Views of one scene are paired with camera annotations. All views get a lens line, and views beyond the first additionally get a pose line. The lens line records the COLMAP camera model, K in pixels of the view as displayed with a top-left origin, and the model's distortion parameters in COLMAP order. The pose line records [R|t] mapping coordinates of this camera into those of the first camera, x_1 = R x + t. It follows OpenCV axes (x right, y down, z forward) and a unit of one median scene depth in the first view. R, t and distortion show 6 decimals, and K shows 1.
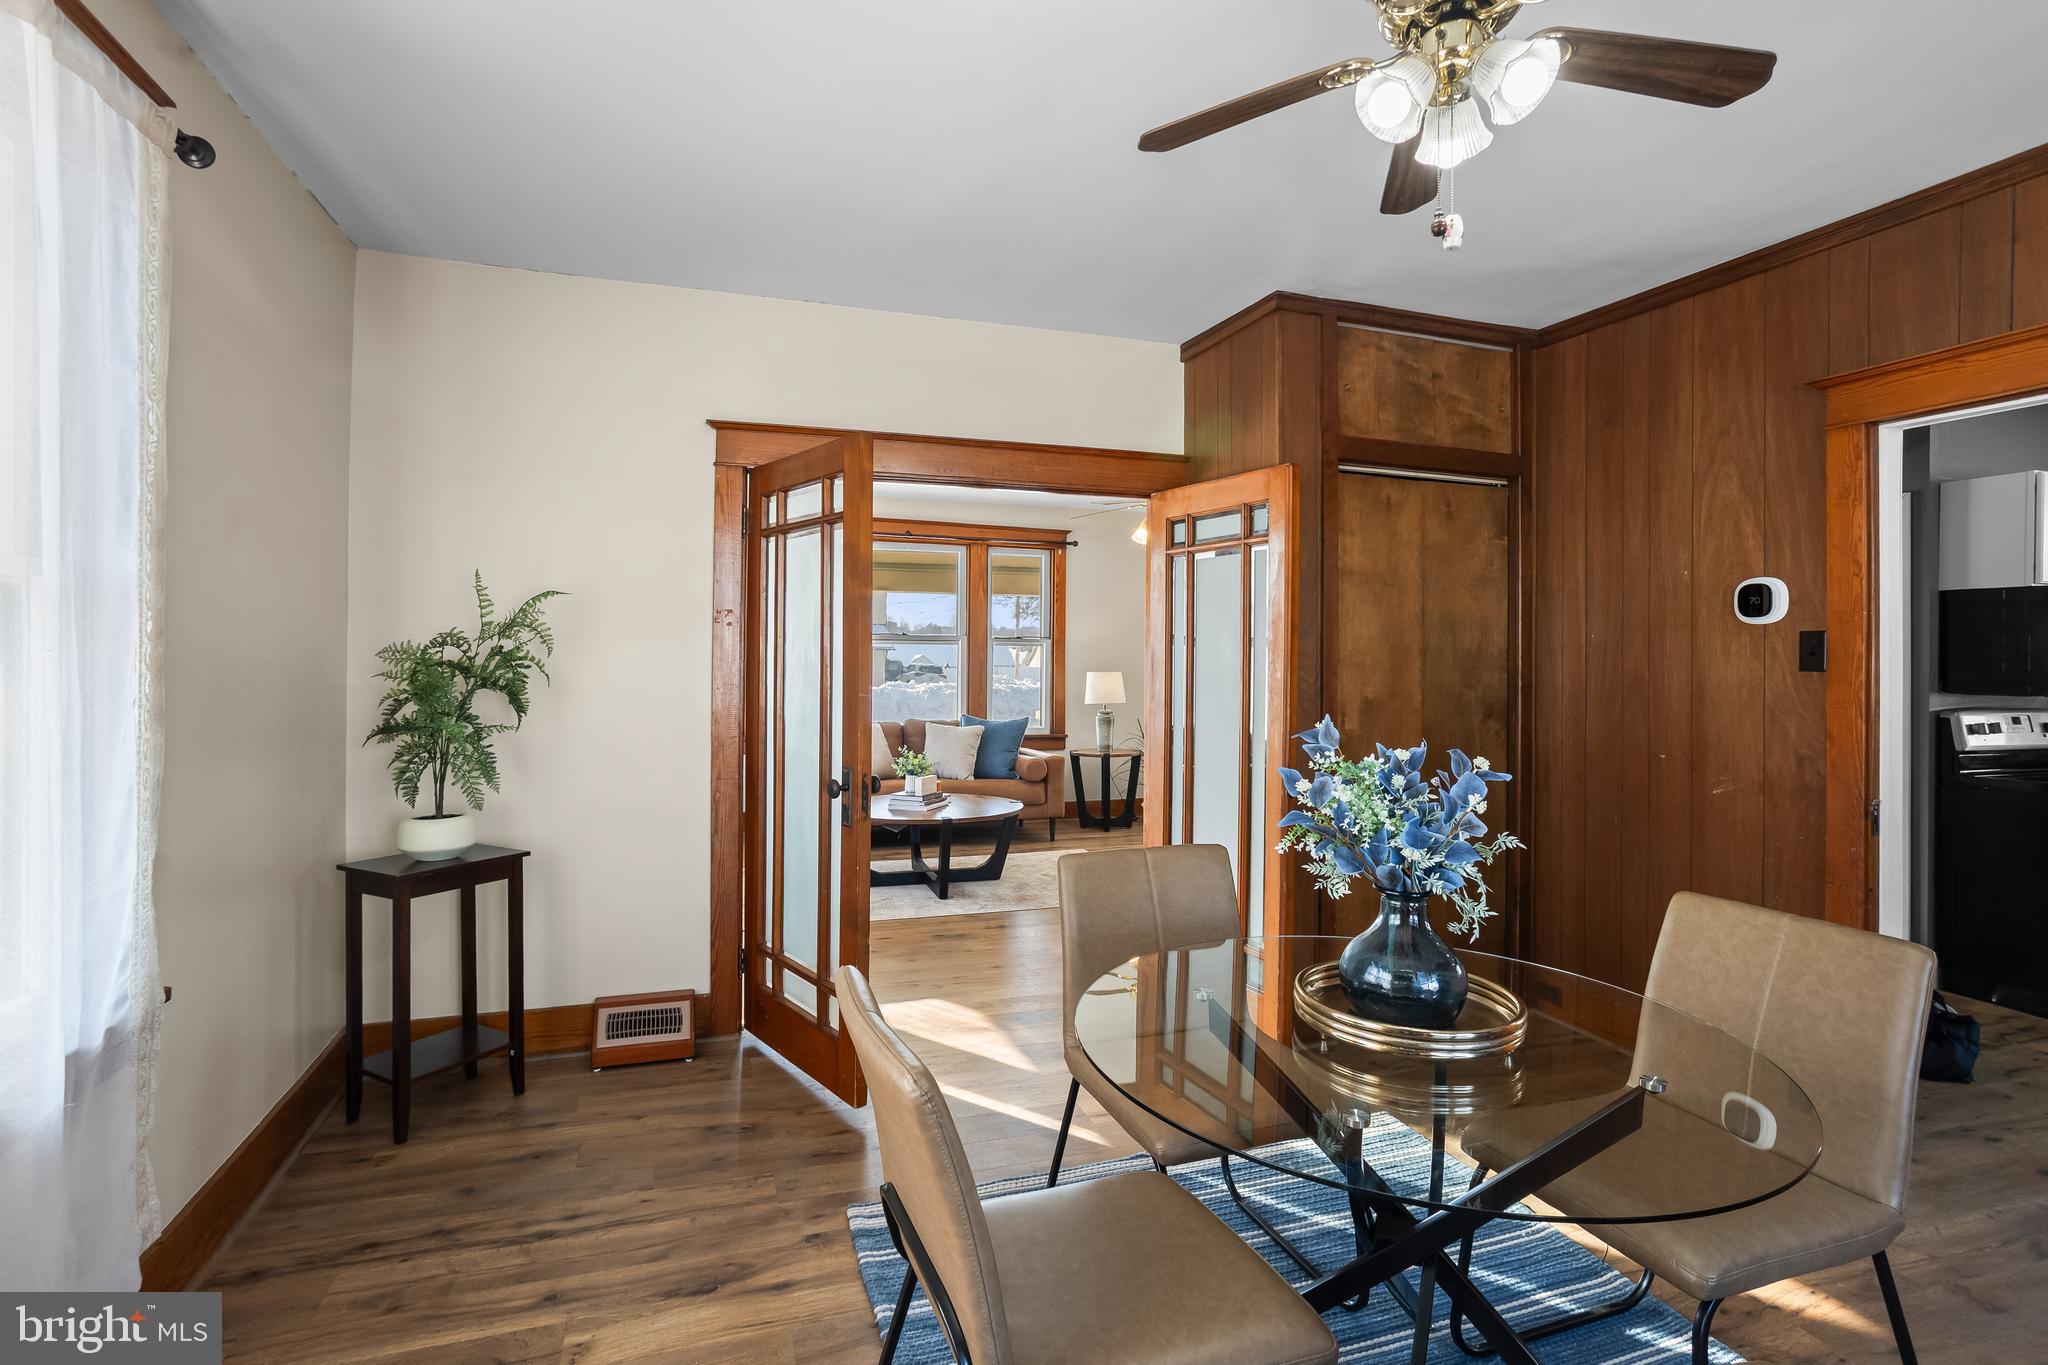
lens RADIAL K [[1003.0, 0, 1029.5], [0, 1003.0, 674.3], [0, 0, 1]] dist [-0.033714, 0.011020]
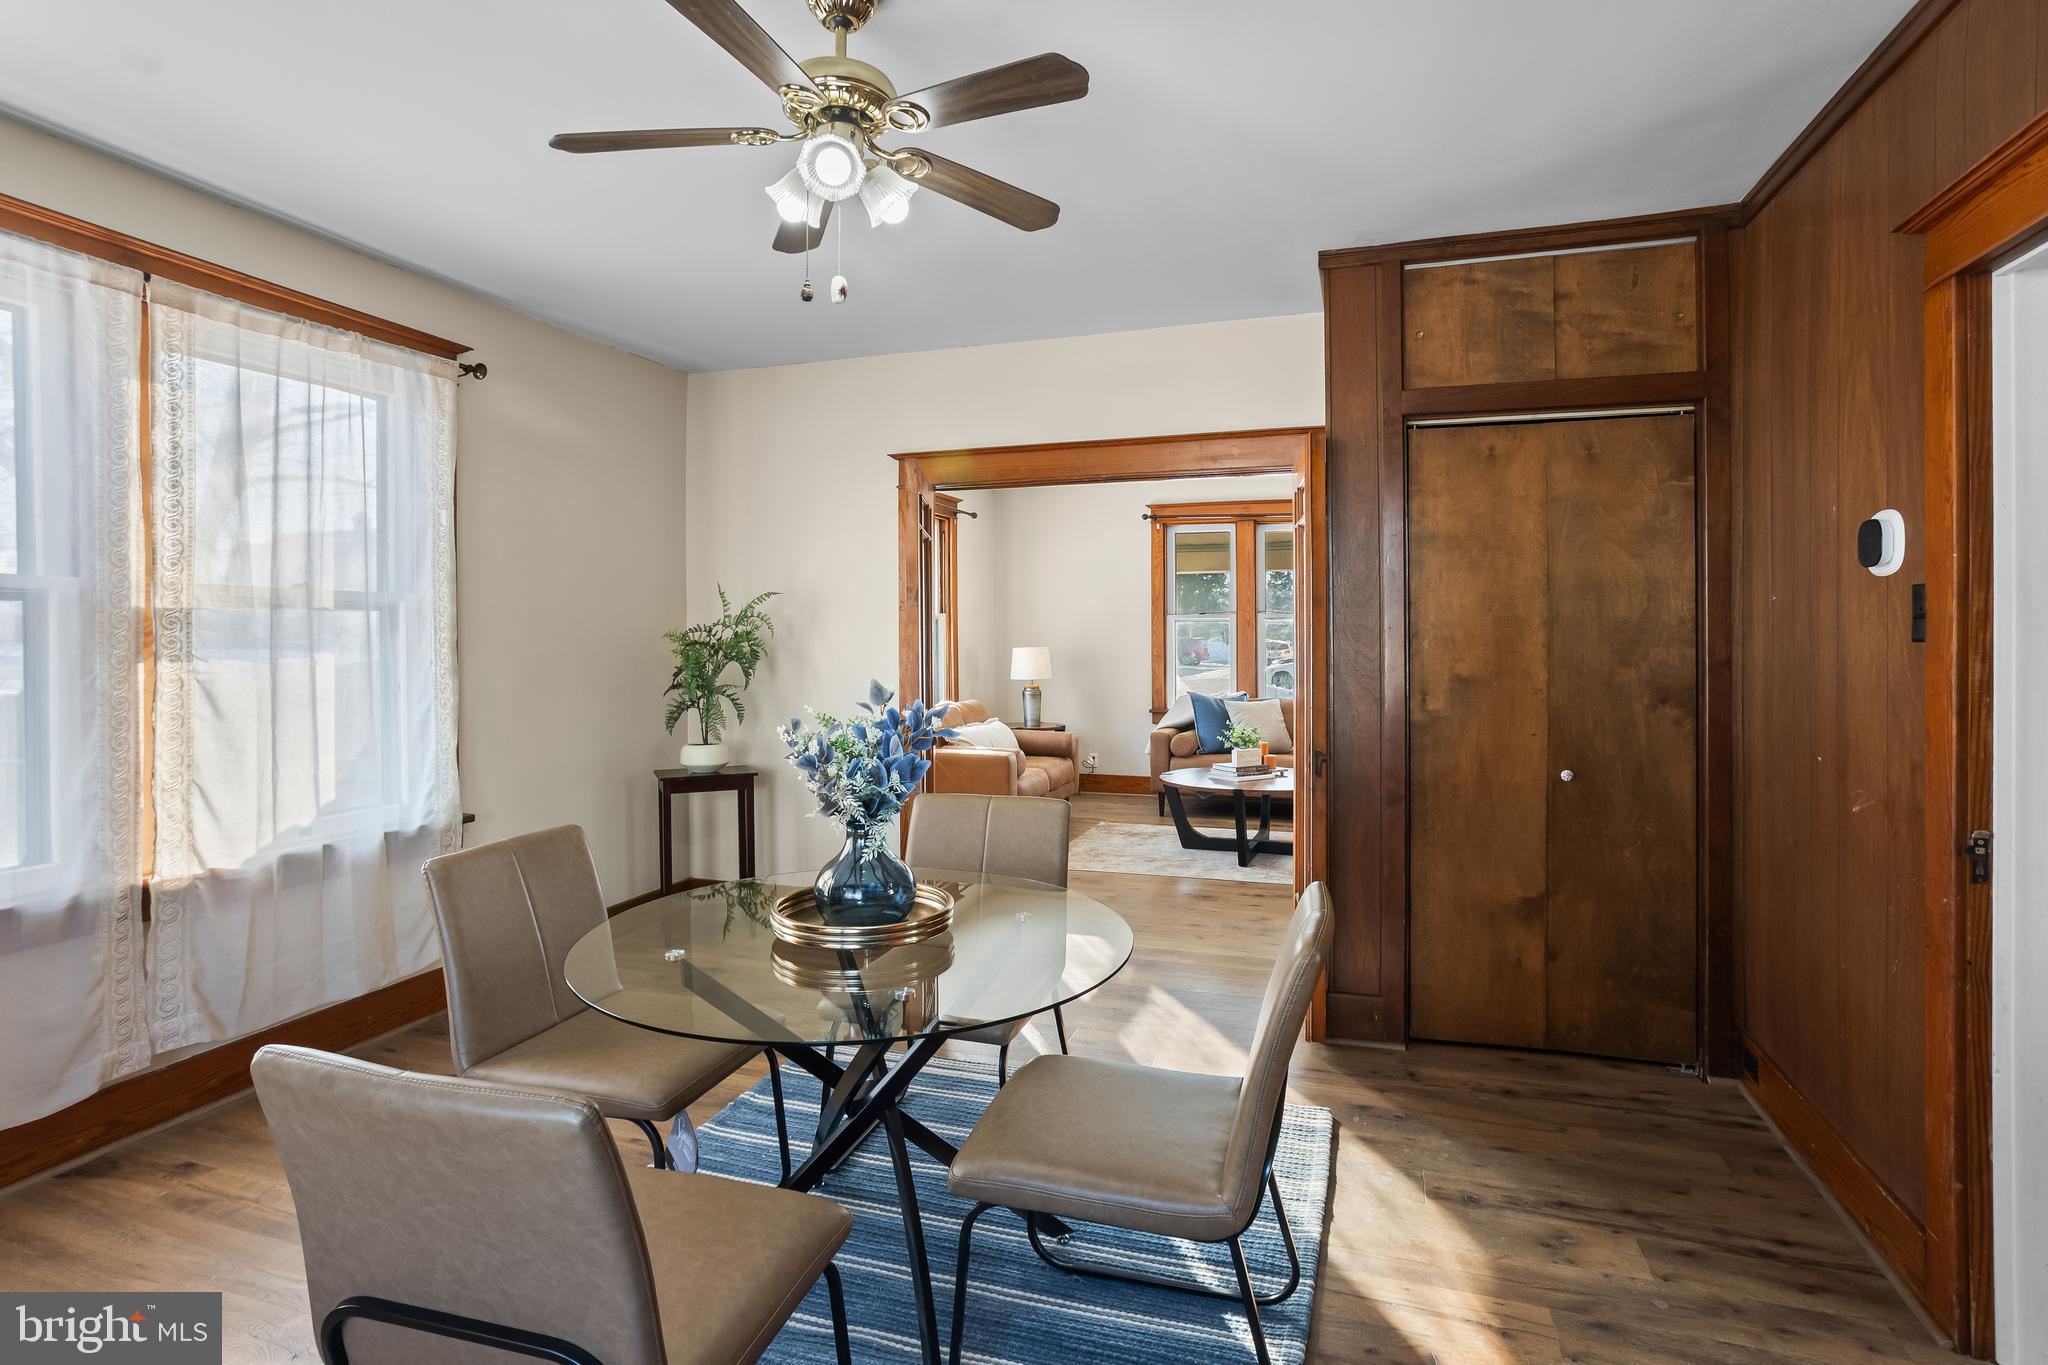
lens RADIAL K [[1003.0, 0, 1027.5], [0, 1003.0, 665.6], [0, 0, 1]] dist [-0.033714, 0.011020]
pose [[0.799523, 0.006709, -0.600598, 0.565456], [-0.000056, 0.999938, 0.011095, 0.004690], [0.600635, -0.008837, 0.799474, 0.052737]]
